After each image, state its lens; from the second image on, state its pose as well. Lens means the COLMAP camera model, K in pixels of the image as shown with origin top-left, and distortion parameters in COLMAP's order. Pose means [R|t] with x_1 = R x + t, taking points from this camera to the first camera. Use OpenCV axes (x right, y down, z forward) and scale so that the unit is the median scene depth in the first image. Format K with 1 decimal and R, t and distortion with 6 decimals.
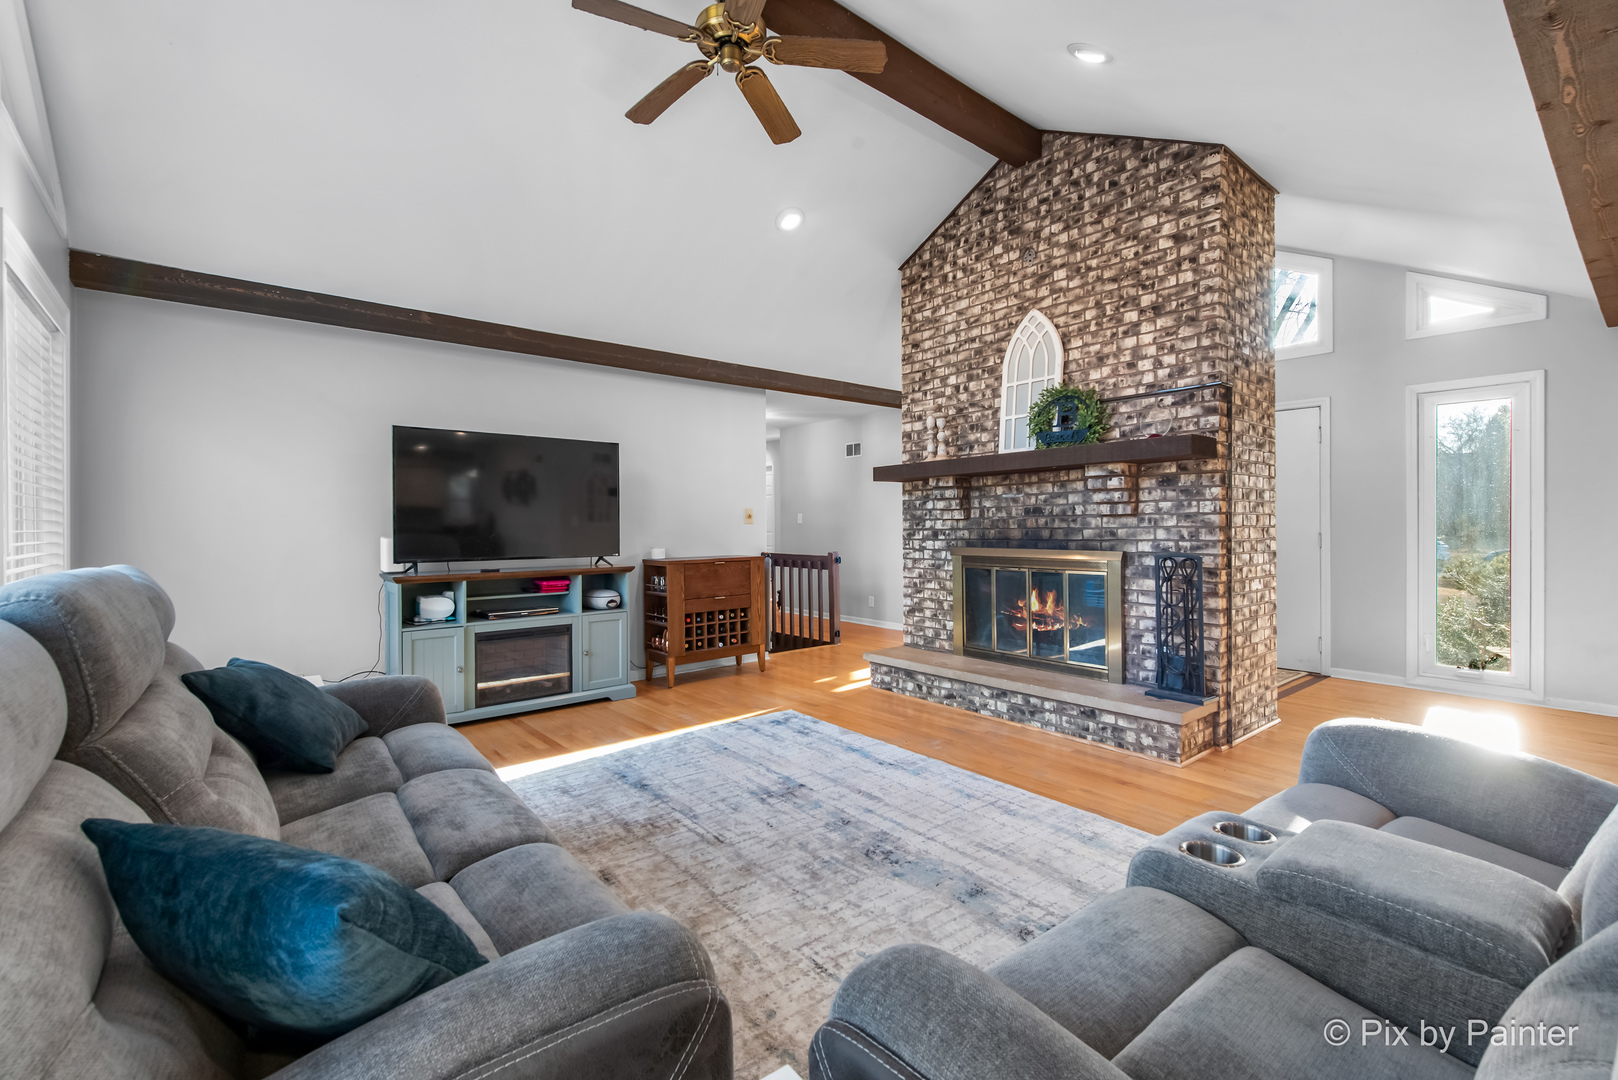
lens RADIAL K [[713.7, 0, 807.7], [0, 713.7, 534.6], [0, 0, 1]] dist [-0.000997, -0.000007]
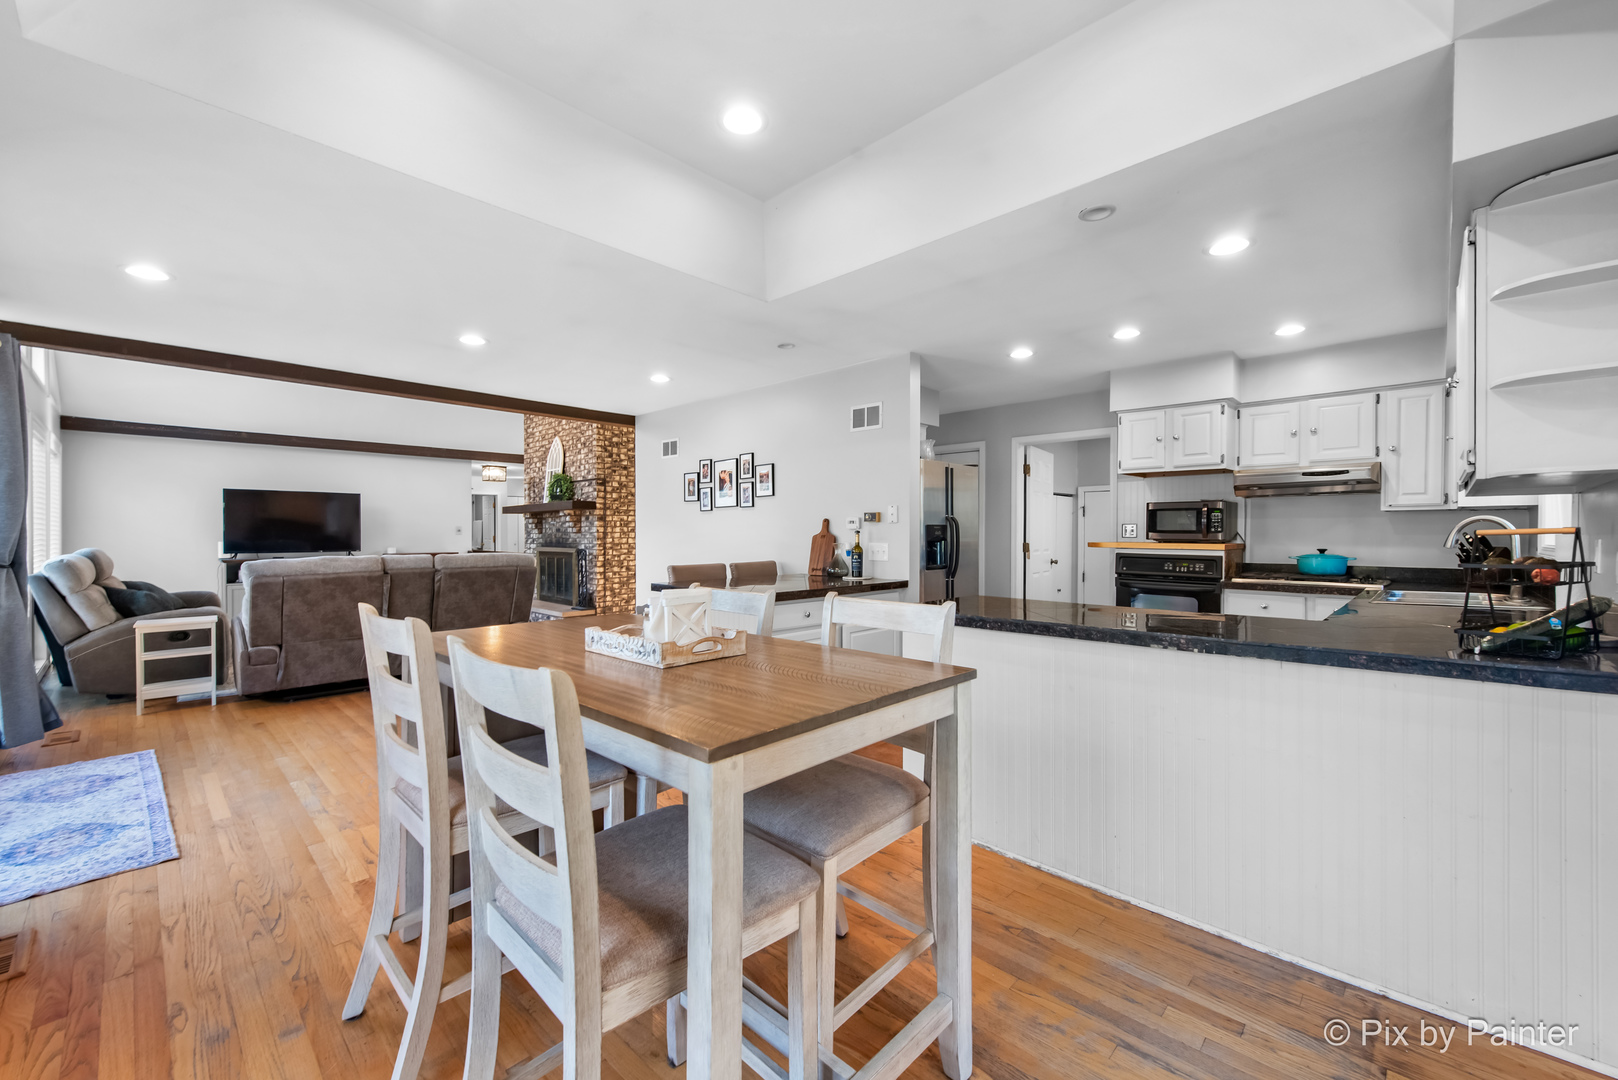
lens RADIAL K [[650.1, 0, 810.0], [0, 650.1, 538.9], [0, 0, 1]] dist [0.001034, 0.000080]
pose [[0.993120, 0.002330, 0.117077, 0.900104], [-0.001972, 0.999993, -0.003172, -0.001980], [-0.117083, 0.002919, 0.993118, -1.100306]]
